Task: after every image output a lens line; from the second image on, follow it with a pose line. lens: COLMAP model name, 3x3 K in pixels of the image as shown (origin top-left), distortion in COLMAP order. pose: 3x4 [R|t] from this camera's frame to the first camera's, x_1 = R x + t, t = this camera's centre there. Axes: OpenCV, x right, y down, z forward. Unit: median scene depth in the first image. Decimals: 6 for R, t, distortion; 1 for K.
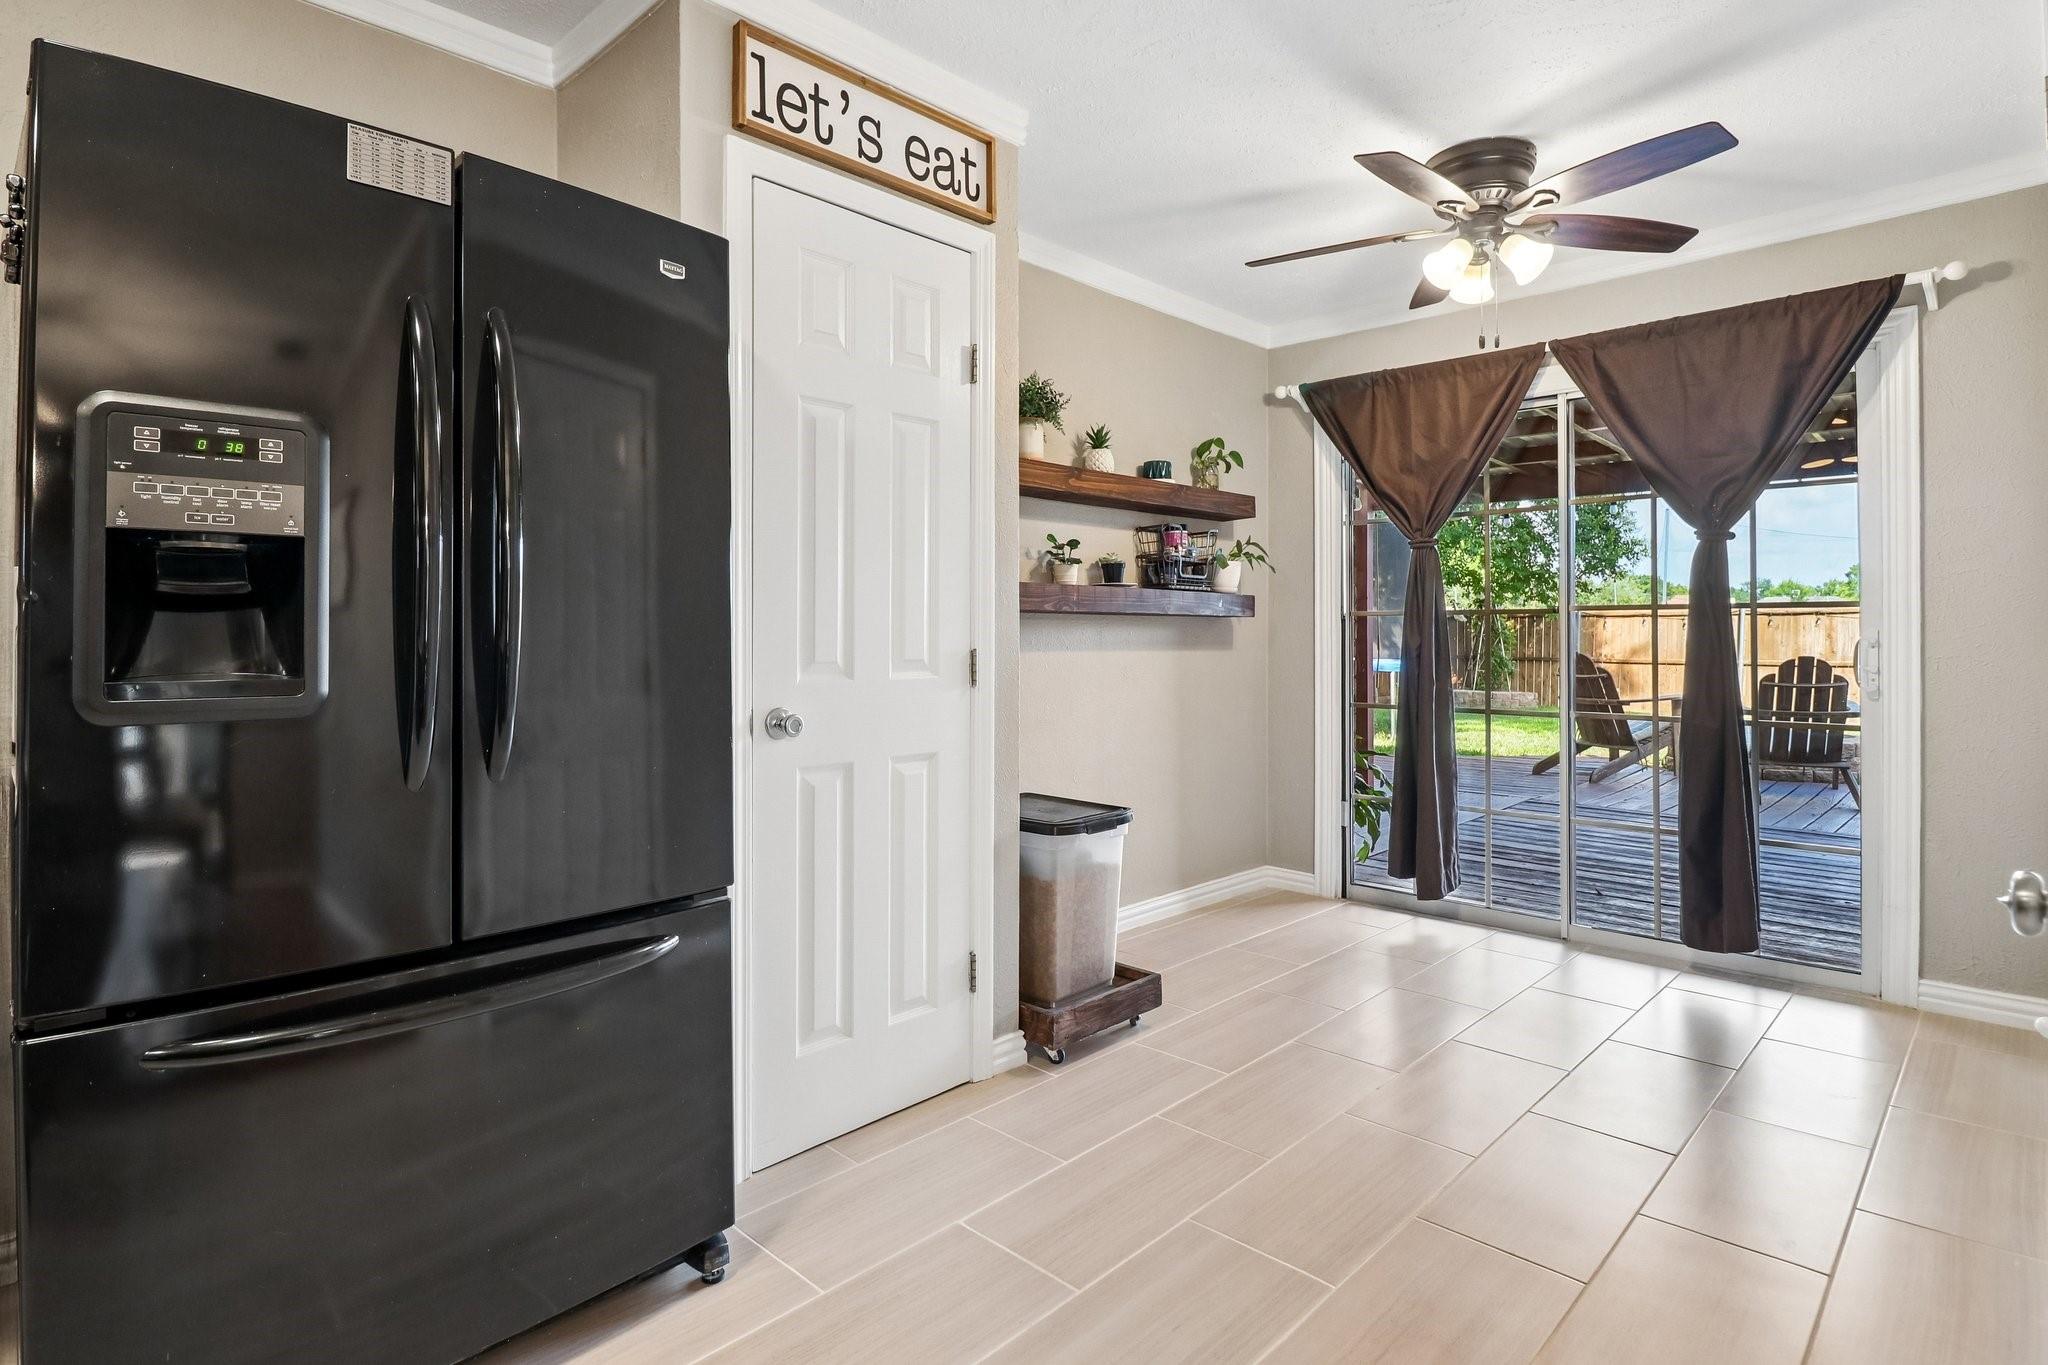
lens RADIAL K [[1040.5, 0, 1004.4], [0, 1040.5, 619.0], [0, 0, 1]] dist [-0.020901, -0.003166]
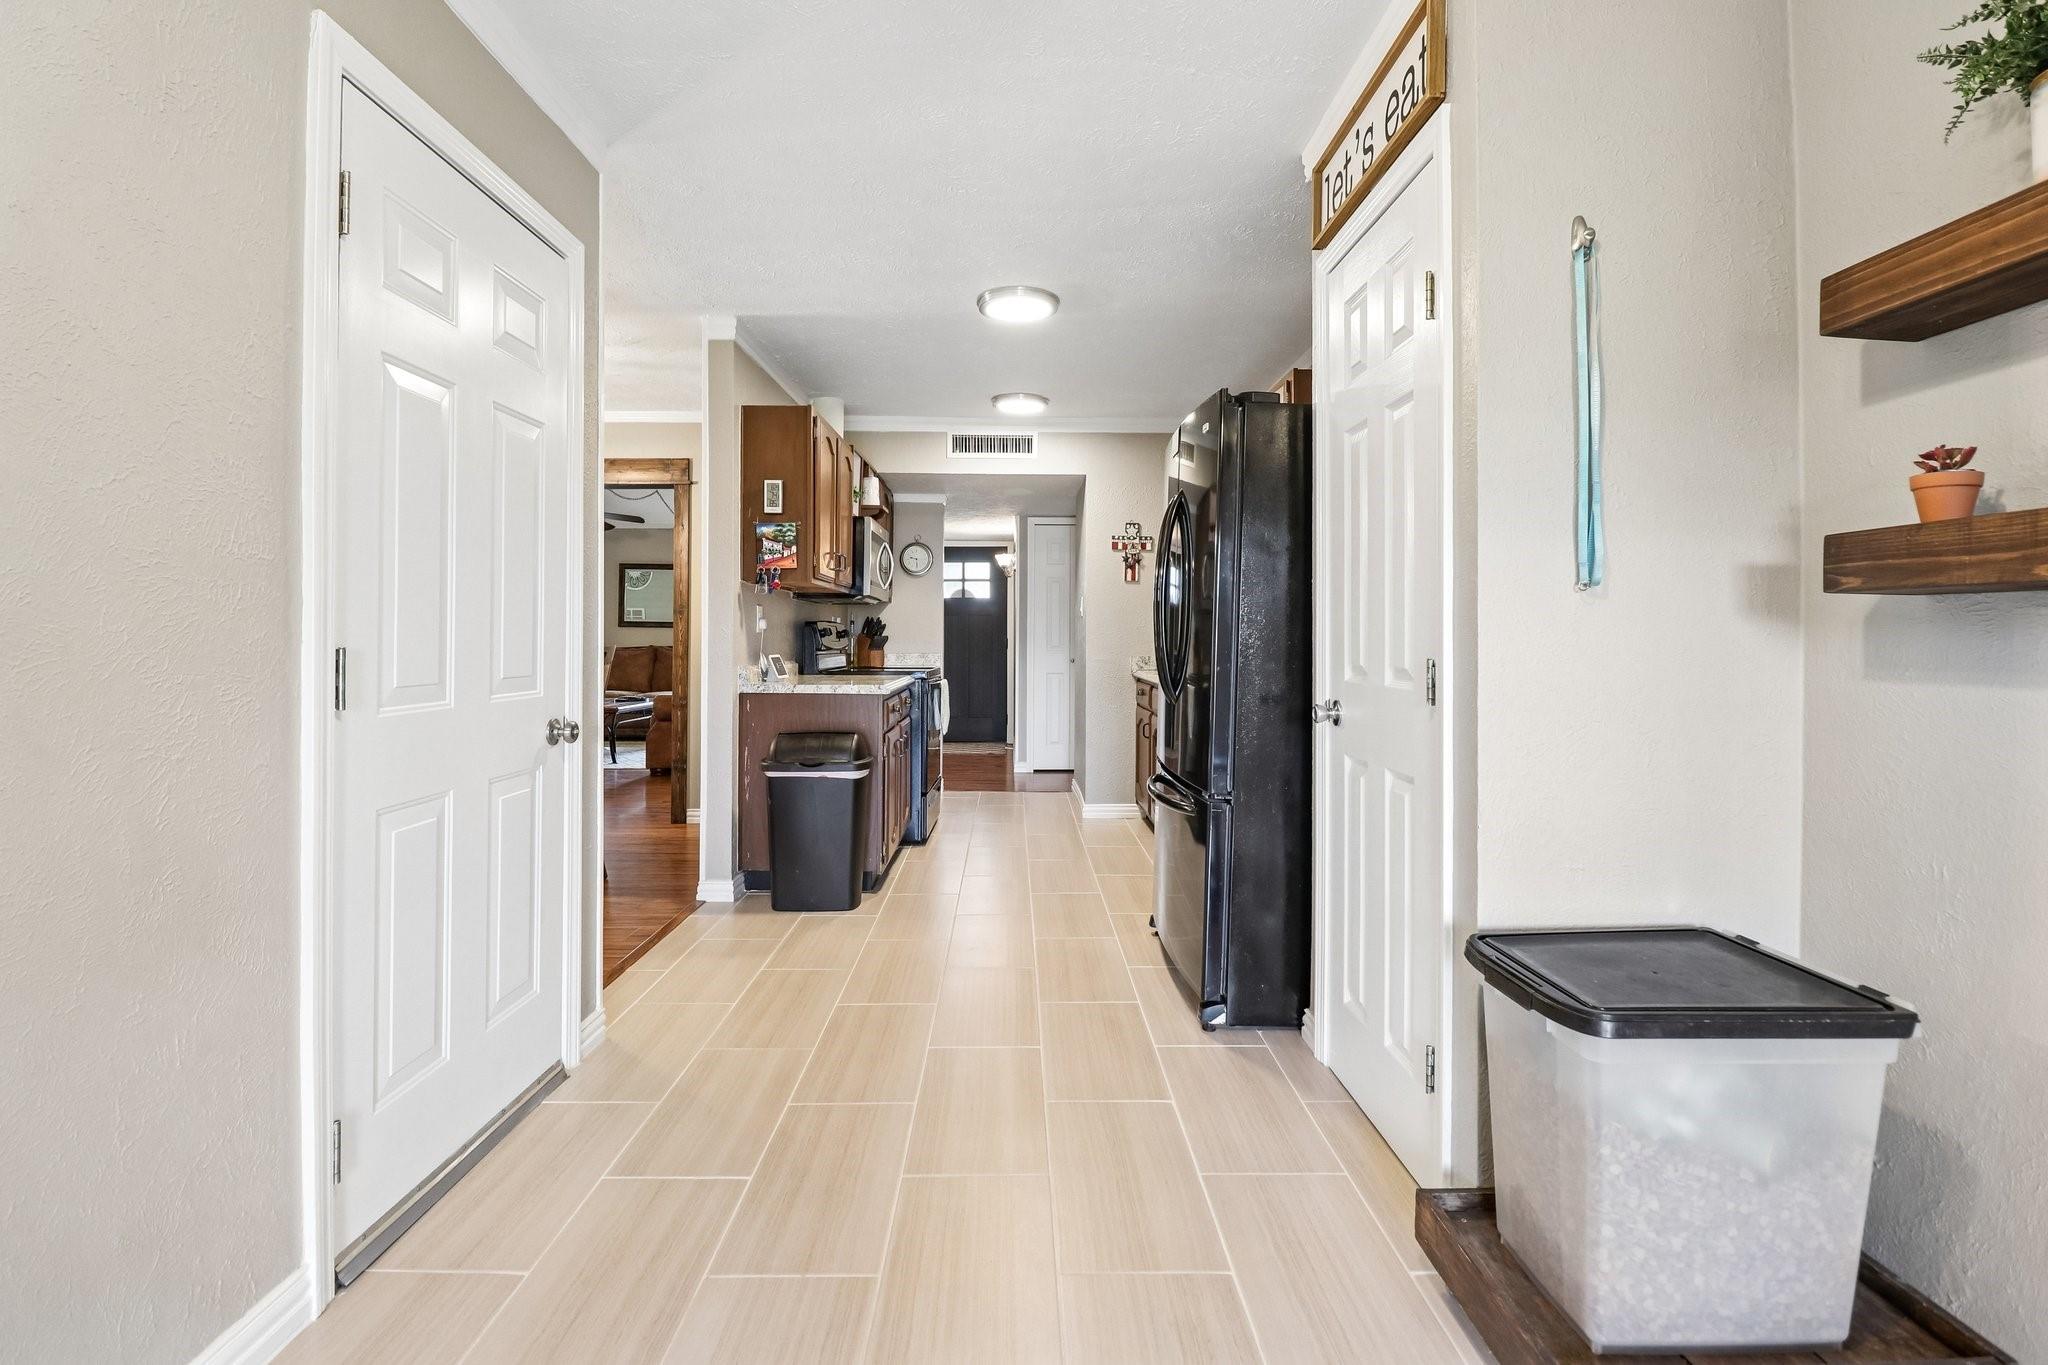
lens RADIAL K [[949.4, 0, 1037.0], [0, 949.4, 667.5], [0, 0, 1]] dist [-0.012054, -0.004449]
pose [[-0.694597, 0.003397, -0.719391, 0.752786], [-0.011444, 0.999810, 0.015770, 0.031277], [0.719308, 0.019187, -0.694427, 1.393958]]
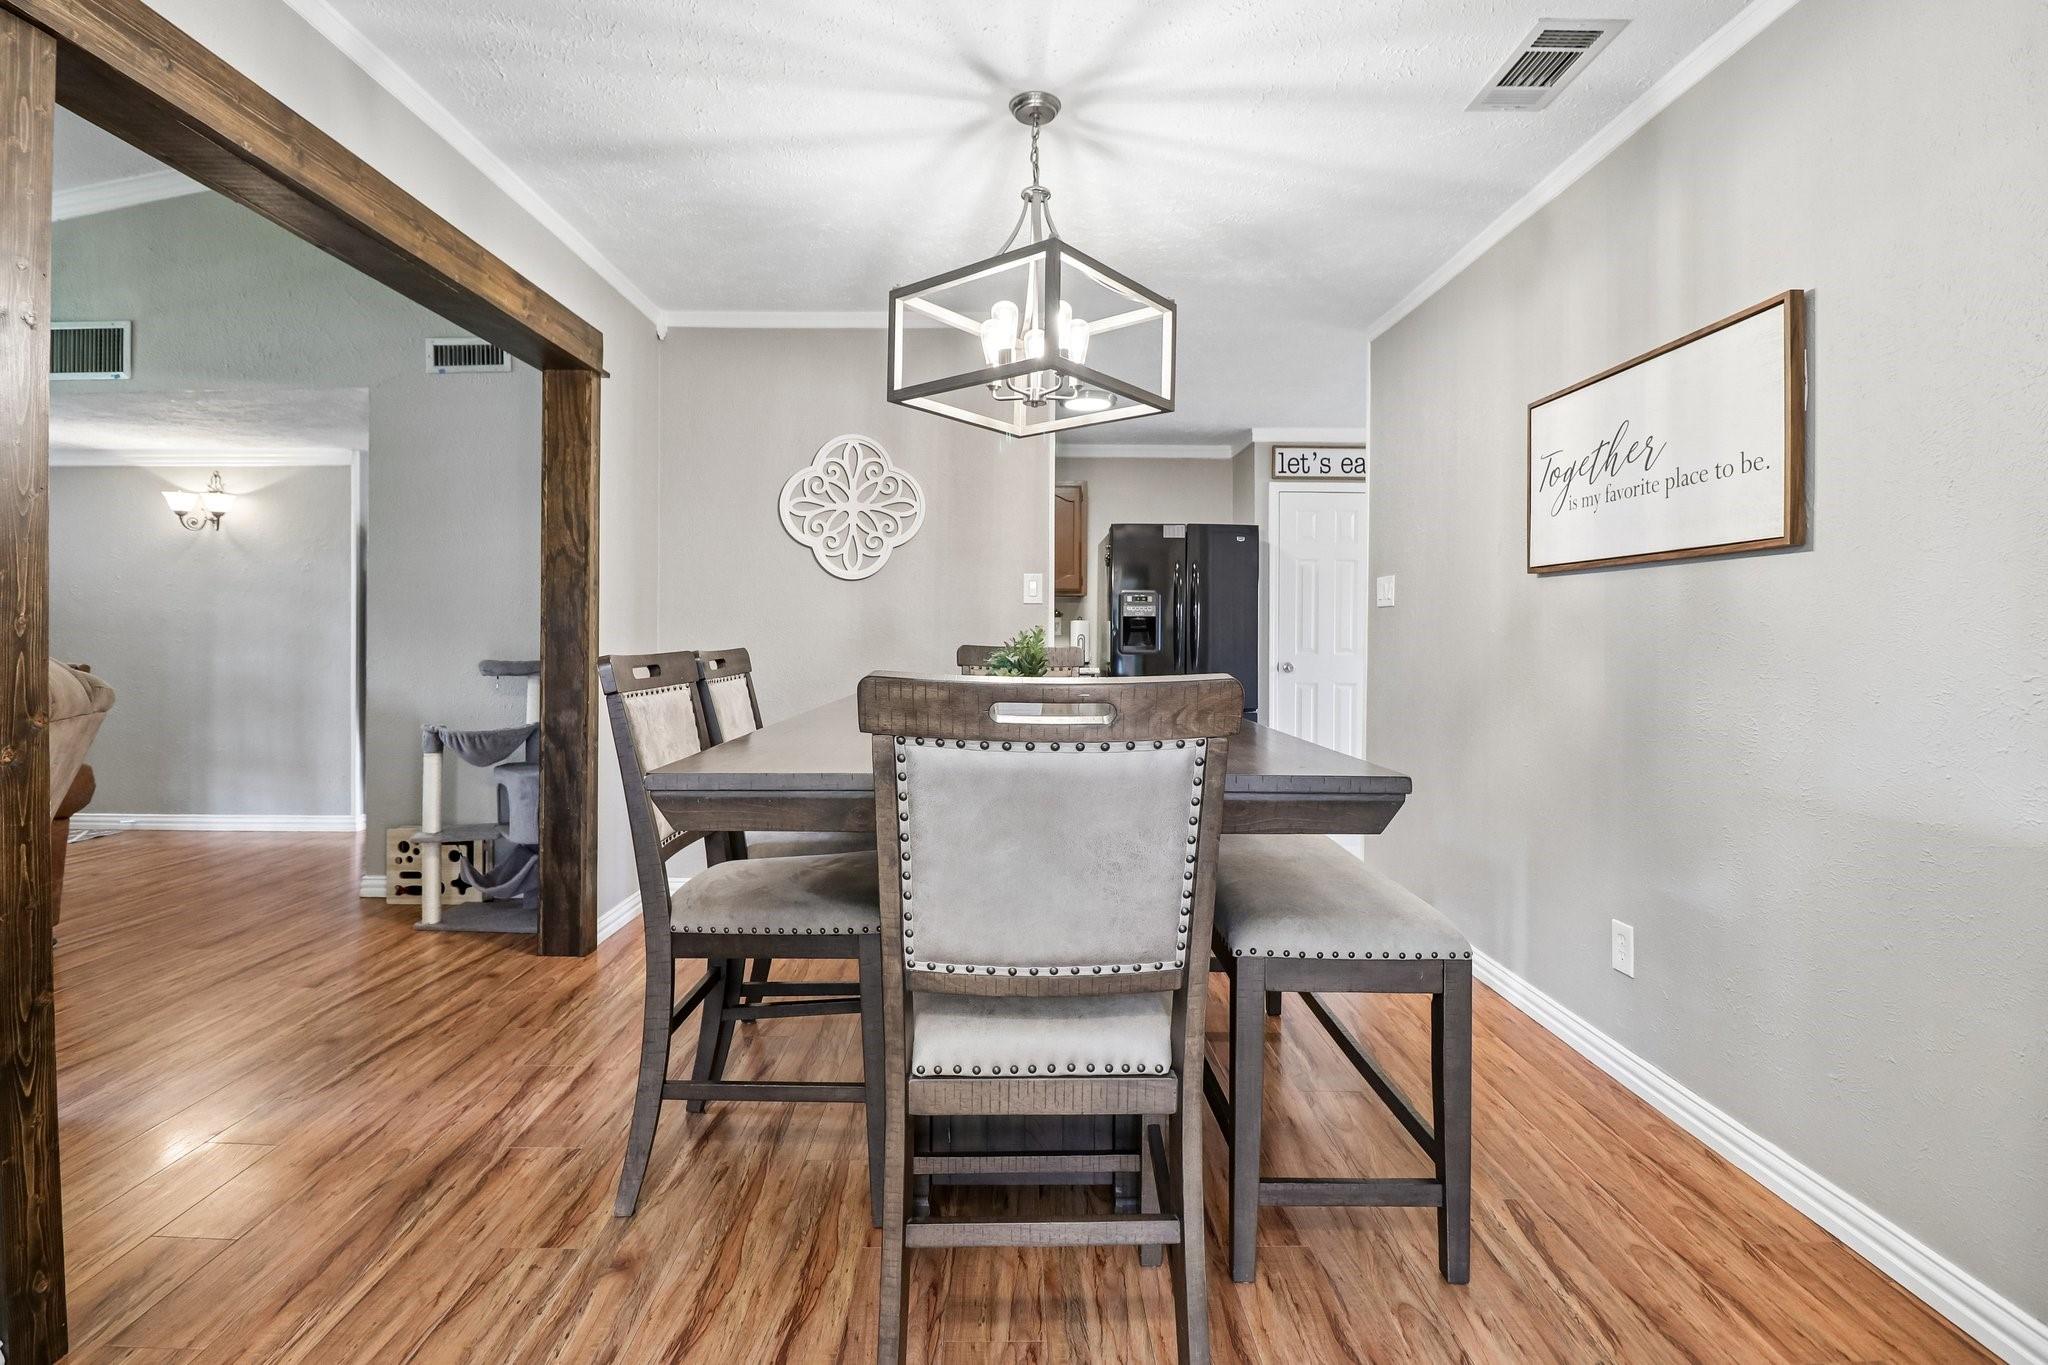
lens RADIAL K [[949.4, 0, 1011.9], [0, 949.4, 673.5], [0, 0, 1]] dist [-0.012054, -0.004449]
pose [[0.706850, 0.014925, -0.707206, 1.169373], [0.003499, 0.999691, 0.024594, 0.044572], [0.707355, -0.019859, 0.706580, -1.540330]]
